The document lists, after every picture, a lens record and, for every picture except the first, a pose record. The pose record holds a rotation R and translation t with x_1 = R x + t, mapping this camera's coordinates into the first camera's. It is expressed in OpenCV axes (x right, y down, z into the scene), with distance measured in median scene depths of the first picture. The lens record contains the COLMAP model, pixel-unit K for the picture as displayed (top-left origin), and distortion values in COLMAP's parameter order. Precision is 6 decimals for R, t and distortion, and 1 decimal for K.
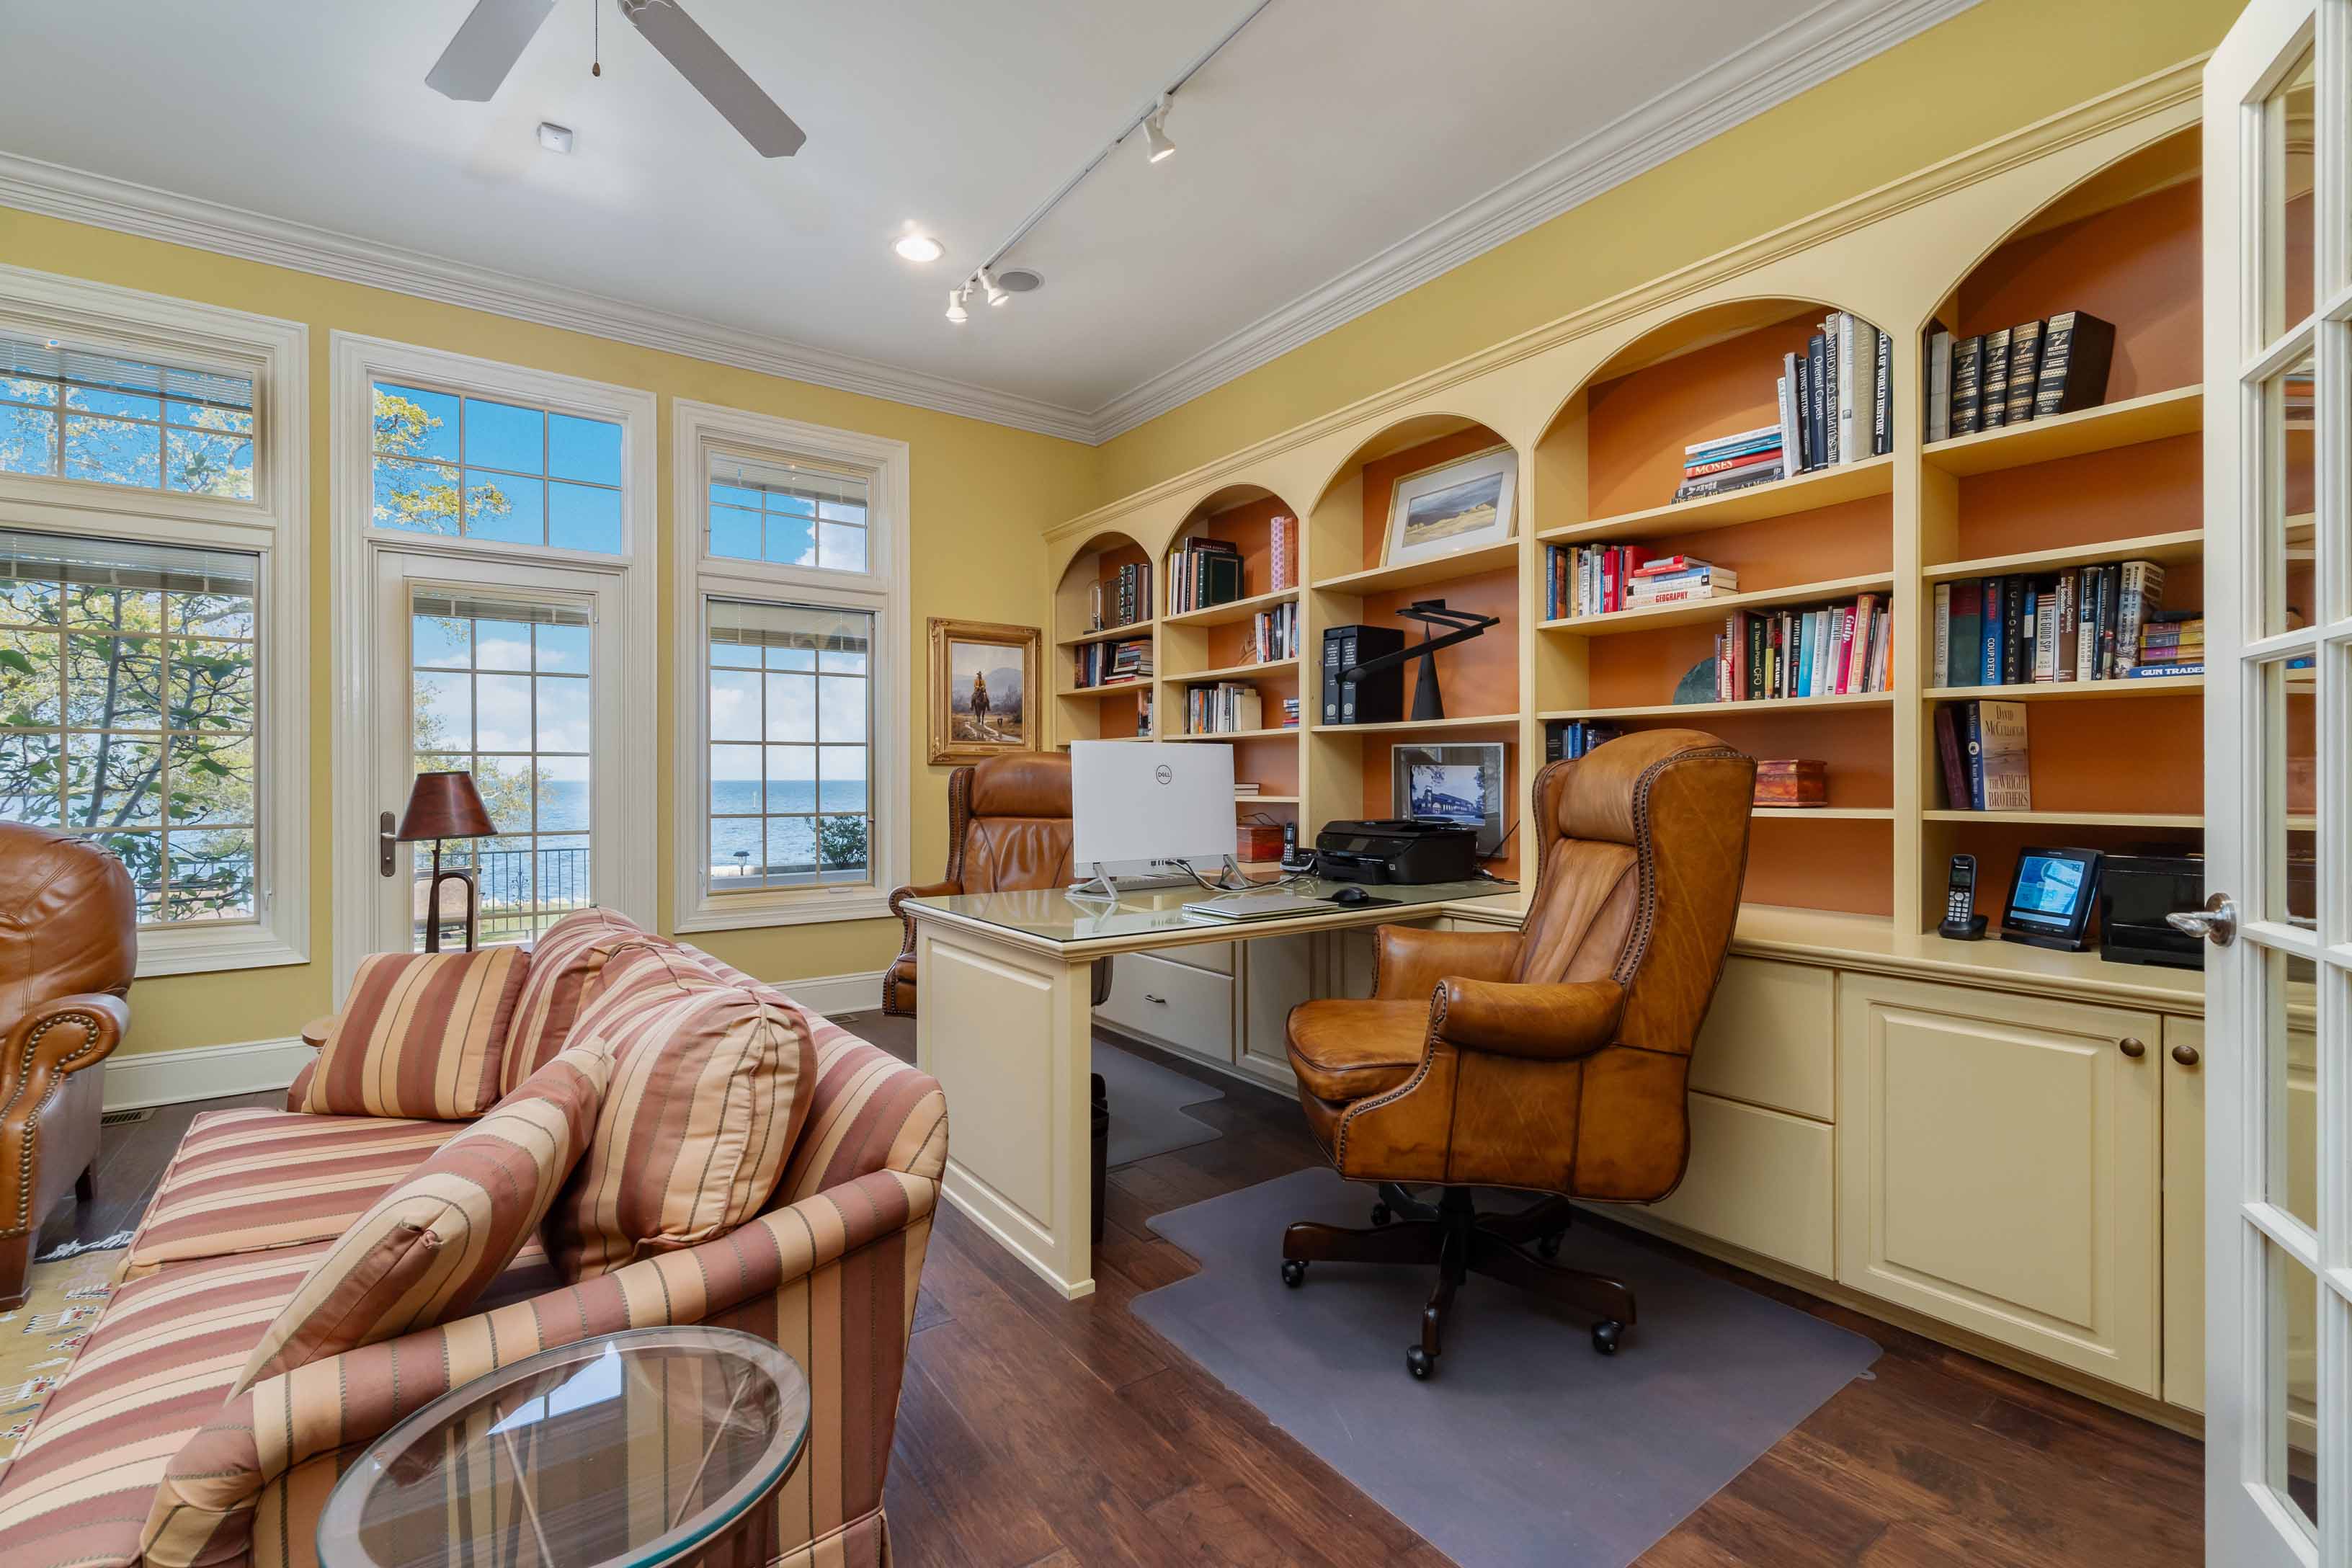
lens RADIAL K [[1008.4, 0, 1164.6], [0, 1008.4, 777.2], [0, 0, 1]] dist [-0.003591, 0.000045]
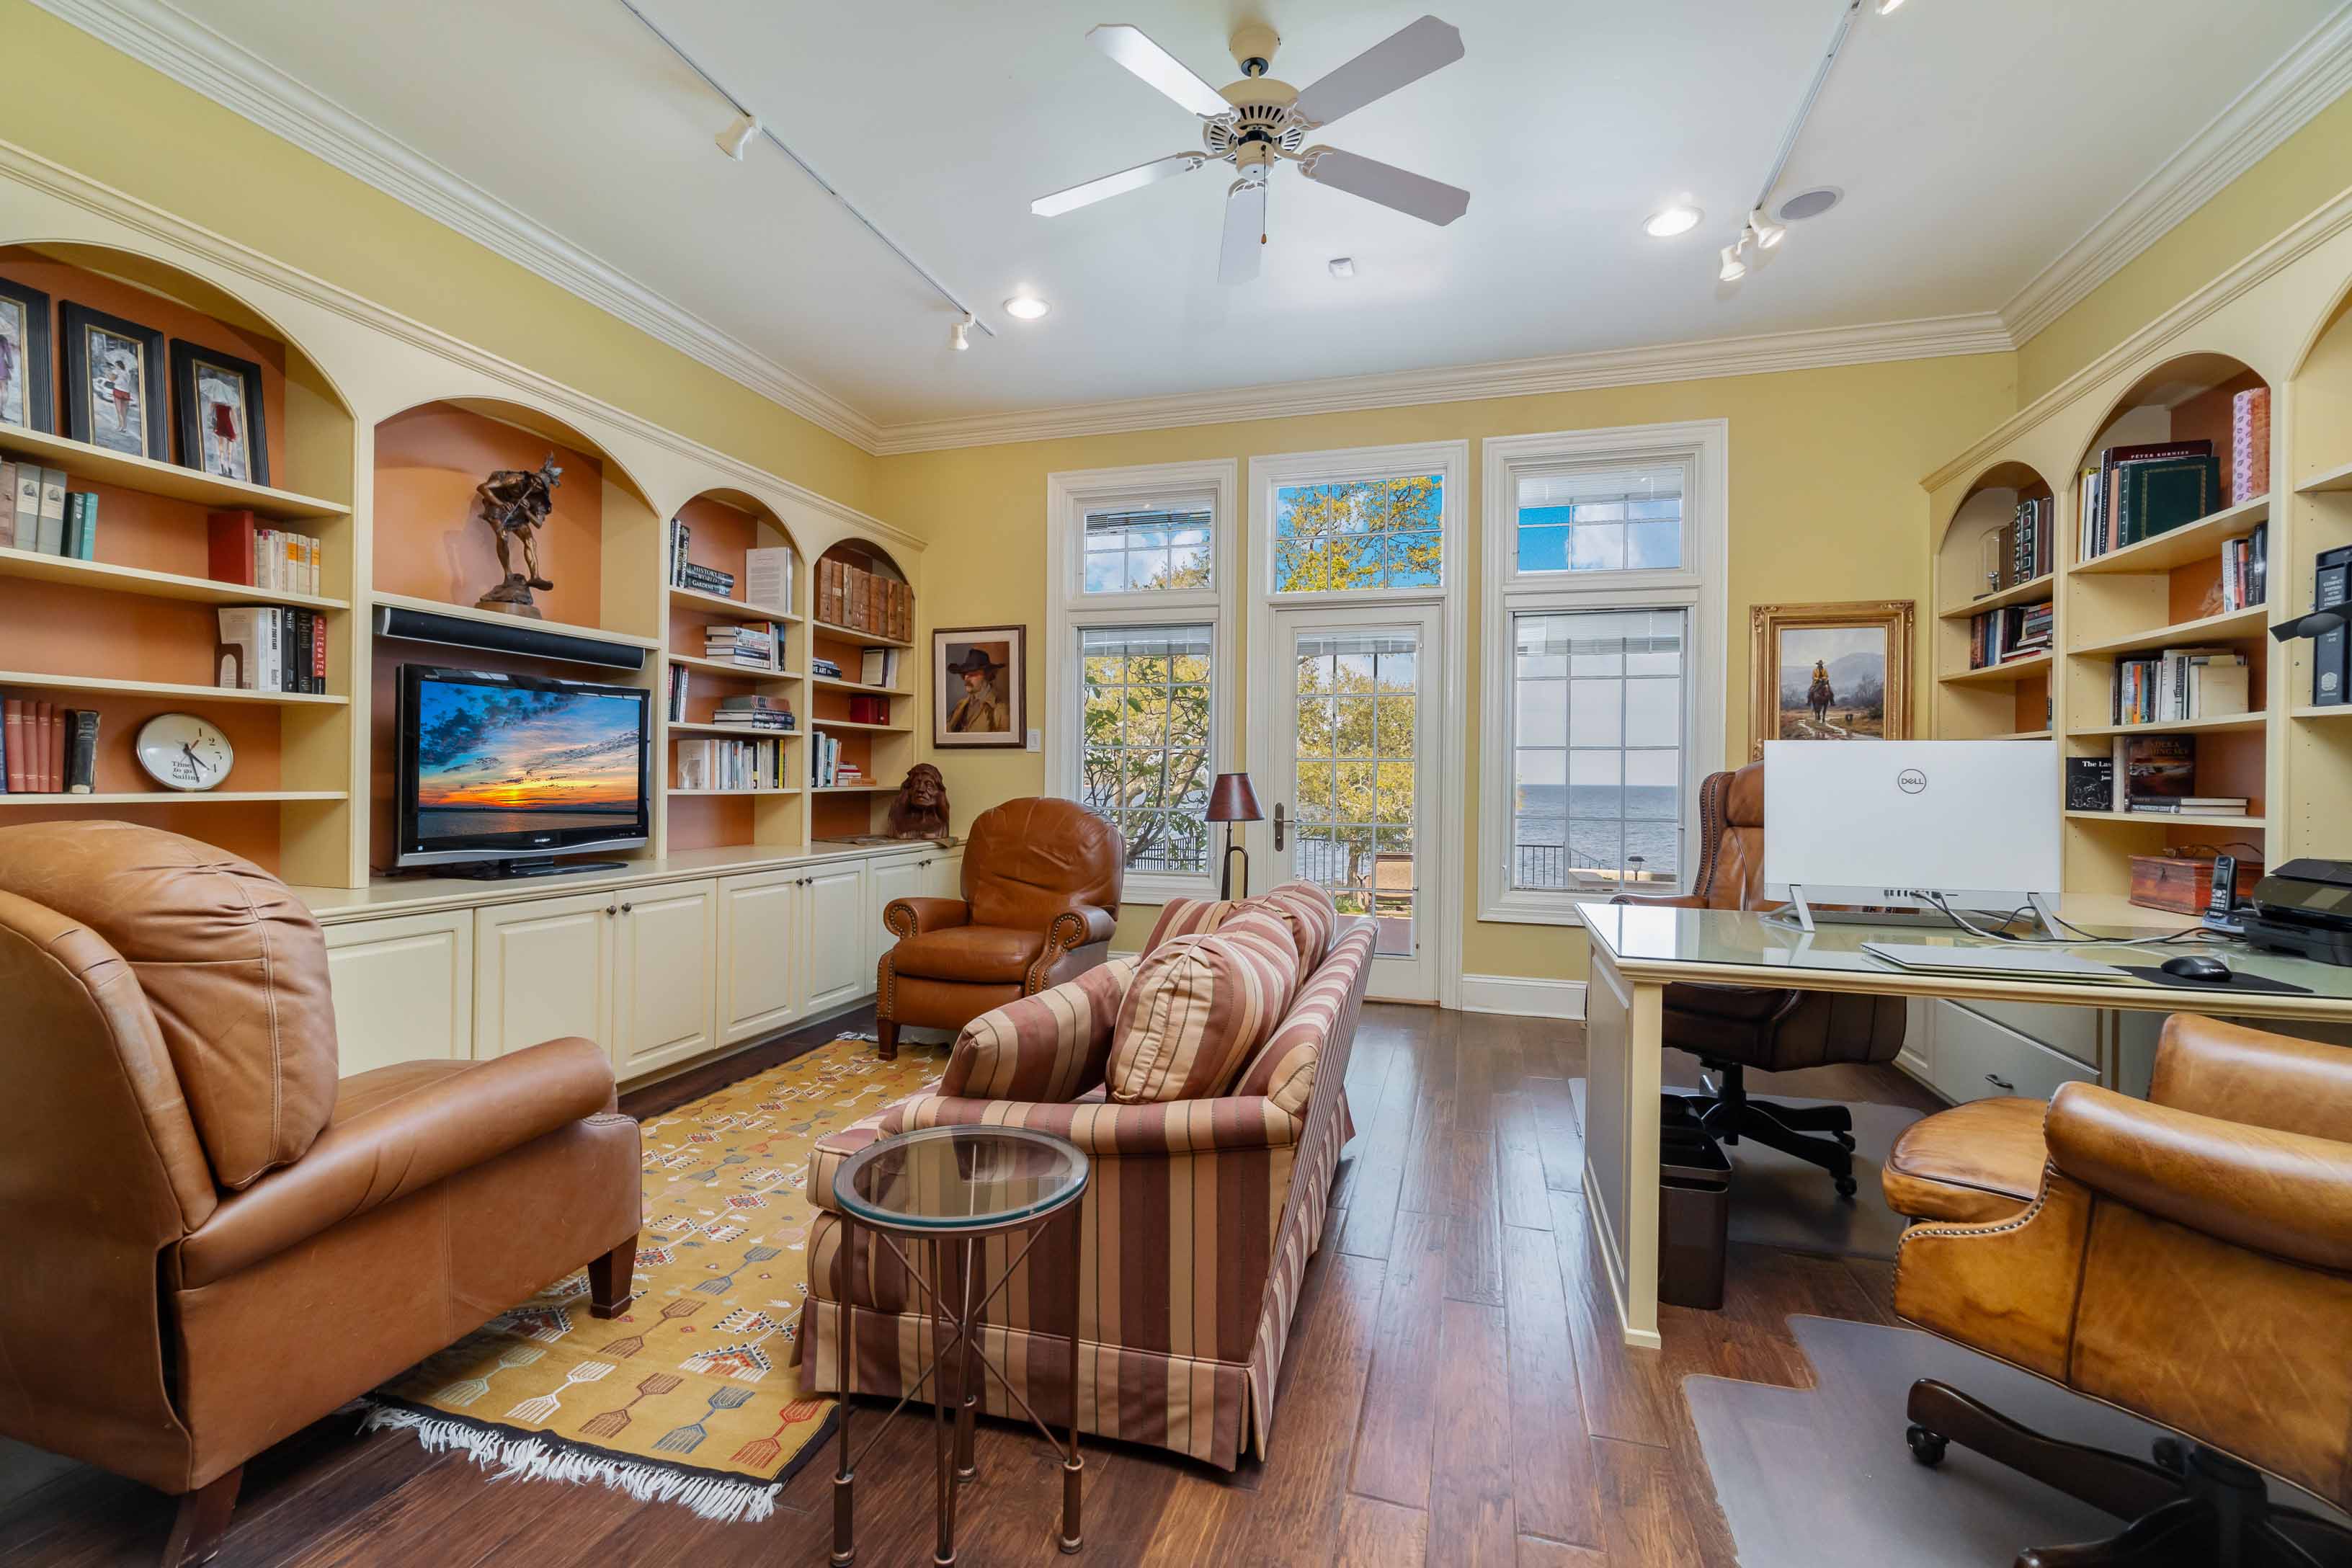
lens RADIAL K [[1008.4, 0, 1164.6], [0, 1008.4, 777.2], [0, 0, 1]] dist [-0.003591, 0.000045]
pose [[0.611009, 0.007555, -0.791588, 0.214220], [-0.011933, 0.999929, 0.000333, 0.000841], [0.791534, 0.009242, 0.611056, 0.052176]]
